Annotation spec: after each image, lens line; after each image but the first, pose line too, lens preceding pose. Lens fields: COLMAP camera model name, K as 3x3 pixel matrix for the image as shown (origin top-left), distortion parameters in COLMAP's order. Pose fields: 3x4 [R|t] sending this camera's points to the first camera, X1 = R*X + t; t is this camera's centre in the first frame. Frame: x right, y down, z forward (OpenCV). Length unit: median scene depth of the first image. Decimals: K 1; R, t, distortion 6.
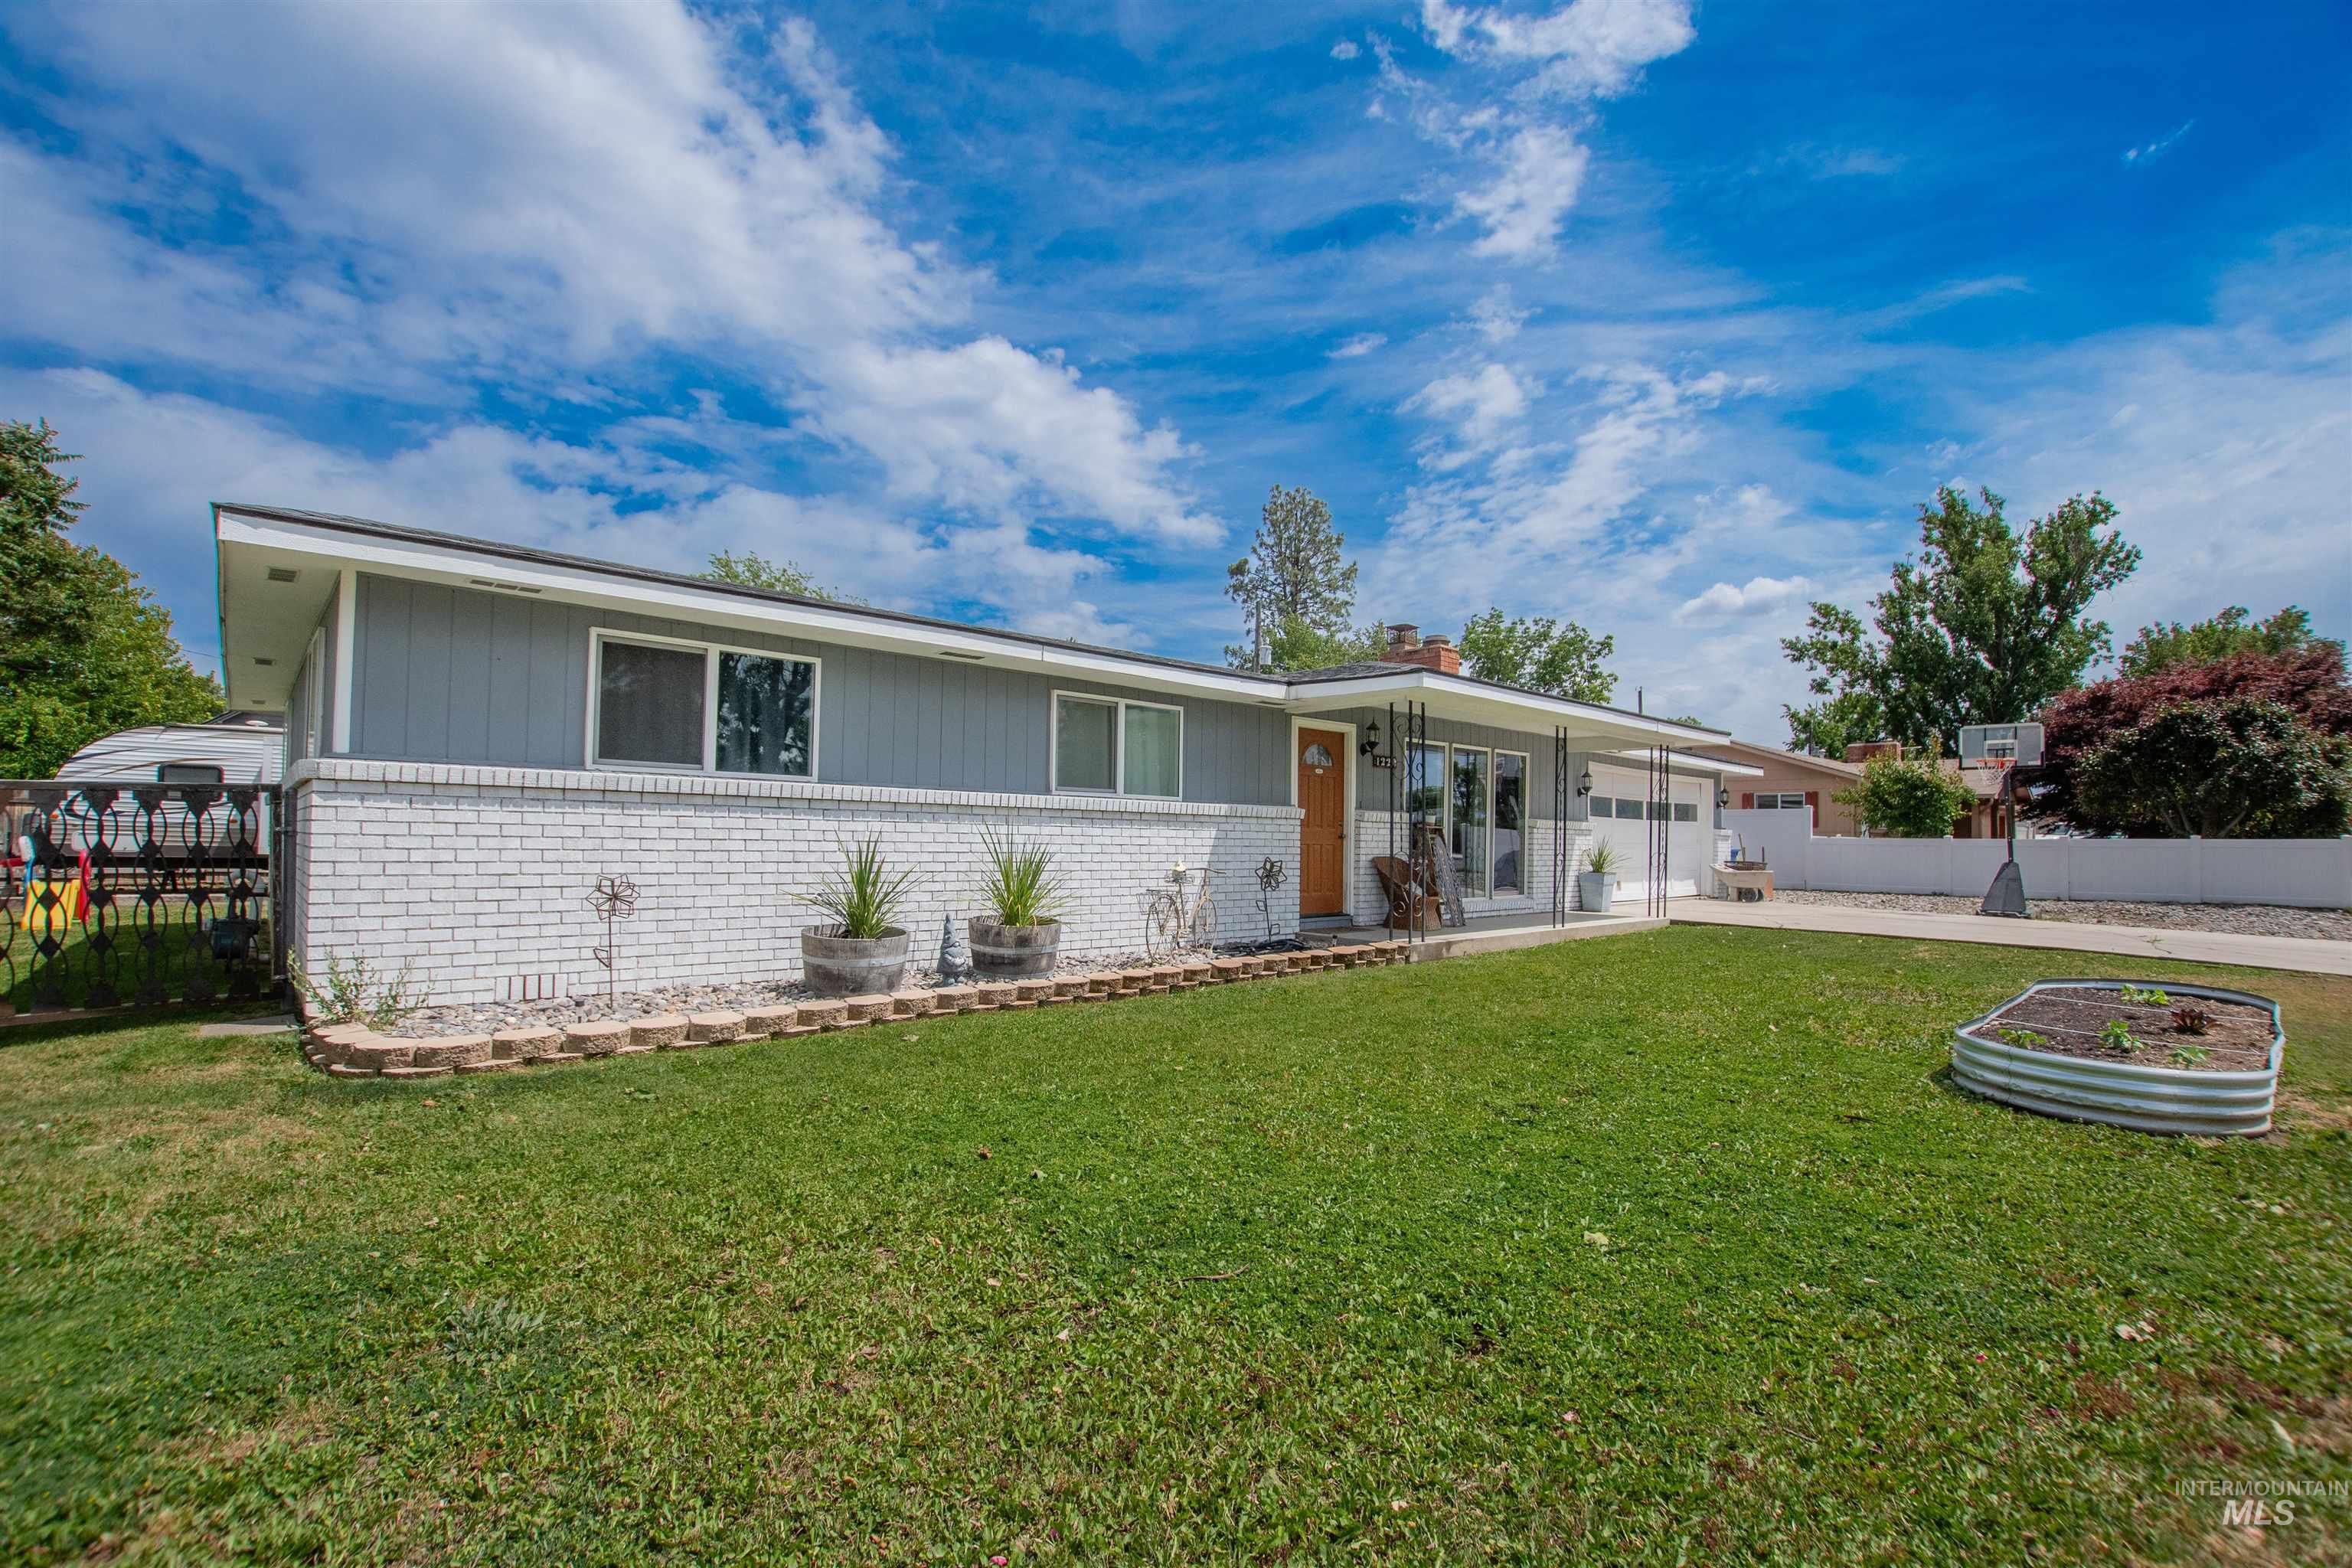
lens RADIAL K [[1045.9, 0, 1176.0], [0, 1045.9, 784.0], [0, 0, 1]] dist [-0.020461, -0.000069]
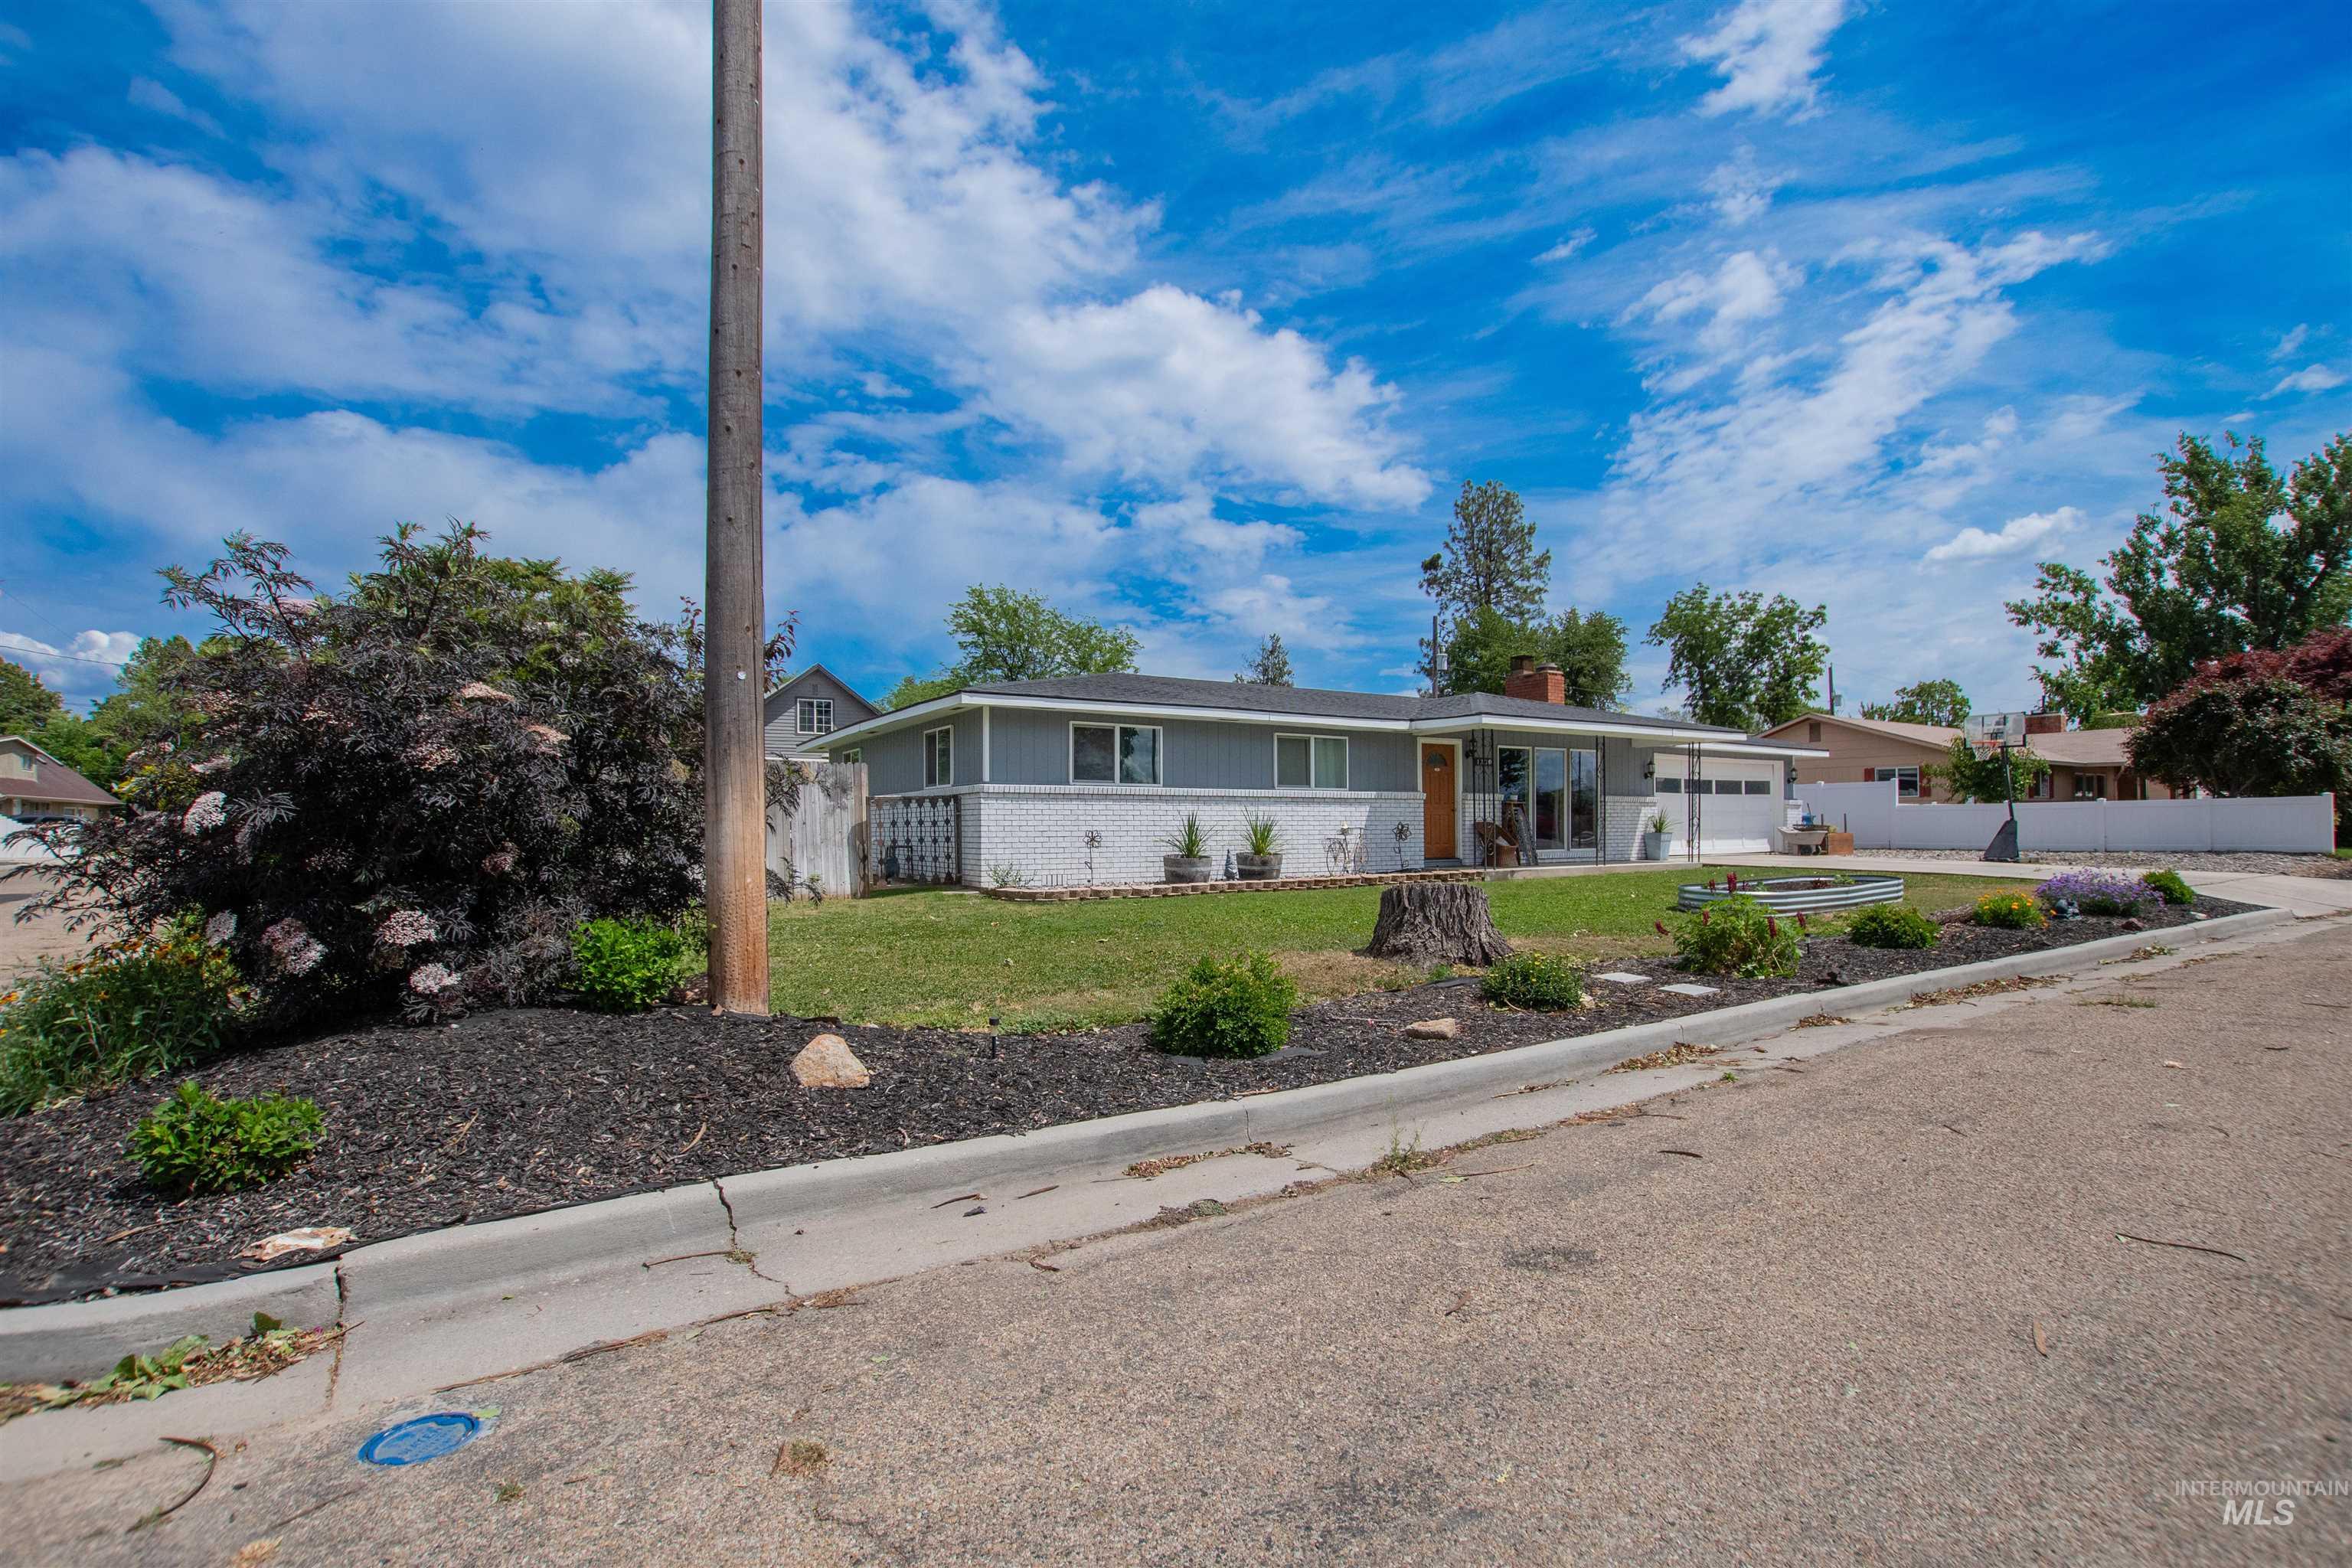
lens RADIAL K [[1037.3, 0, 1189.7], [0, 1037.3, 808.2], [0, 0, 1]] dist [-0.000361, 0.000048]
pose [[0.982654, -0.022690, -0.184054, 0.030112], [0.029342, 0.999008, 0.033498, -0.009624], [0.183111, -0.038317, 0.982345, -0.358833]]
